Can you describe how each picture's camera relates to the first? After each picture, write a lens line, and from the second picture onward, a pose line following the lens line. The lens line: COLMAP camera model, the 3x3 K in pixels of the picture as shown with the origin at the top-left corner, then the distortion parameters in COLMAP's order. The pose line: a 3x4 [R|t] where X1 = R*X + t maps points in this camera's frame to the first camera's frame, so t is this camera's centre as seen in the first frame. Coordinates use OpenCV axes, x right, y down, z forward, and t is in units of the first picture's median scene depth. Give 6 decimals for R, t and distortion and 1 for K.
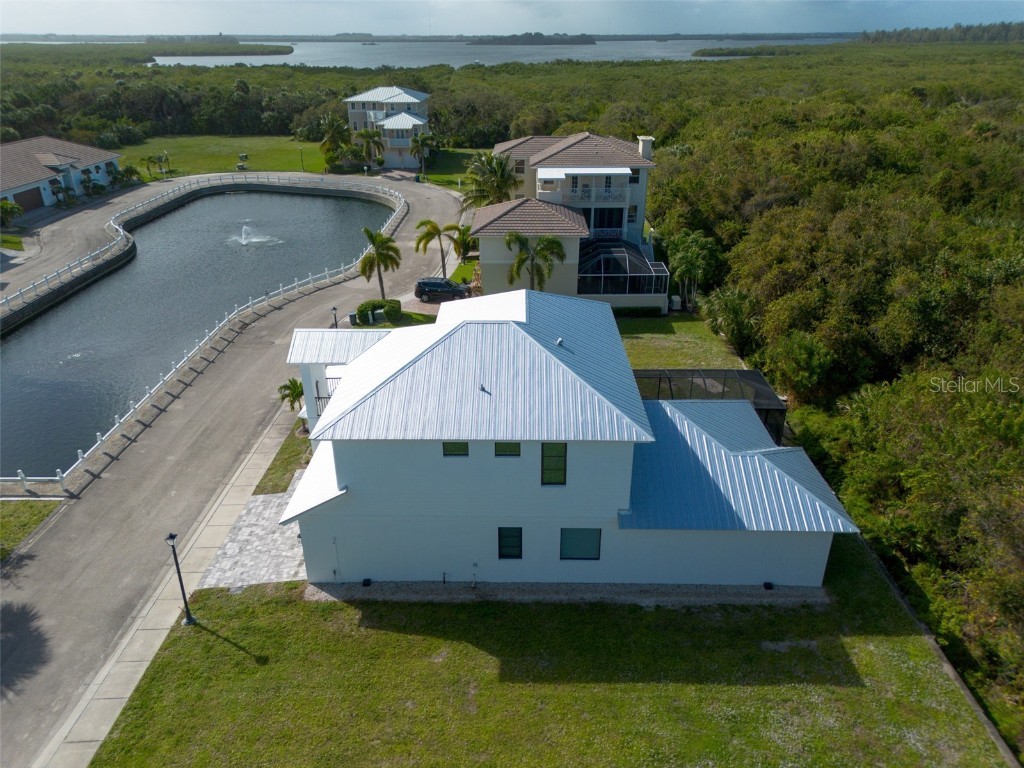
lens RADIAL K [[715.0, 0, 512.1], [0, 715.0, 396.2], [0, 0, 1]] dist [0.061820, -0.055596]
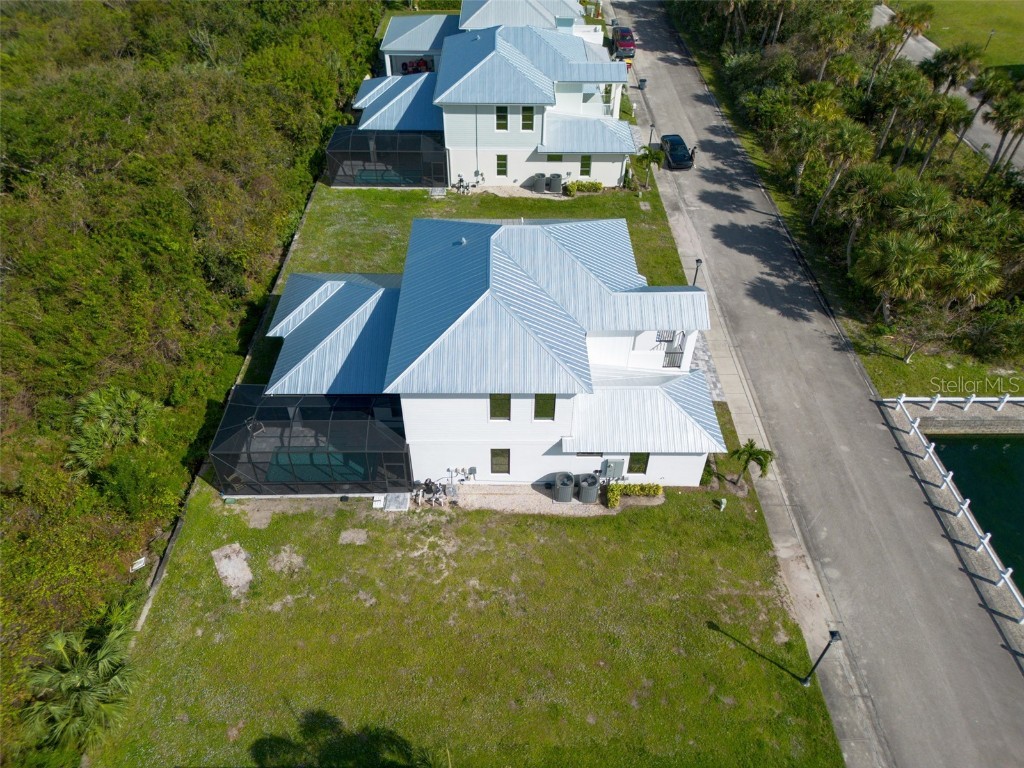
lens RADIAL K [[715.0, 0, 512.1], [0, 715.0, 396.2], [0, 0, 1]] dist [0.061820, -0.055596]
pose [[-0.999743, 0.014764, -0.017231, 0.004095], [-0.011108, 0.343745, 0.938997, -0.822988], [0.019786, 0.938947, -0.343493, 1.194311]]
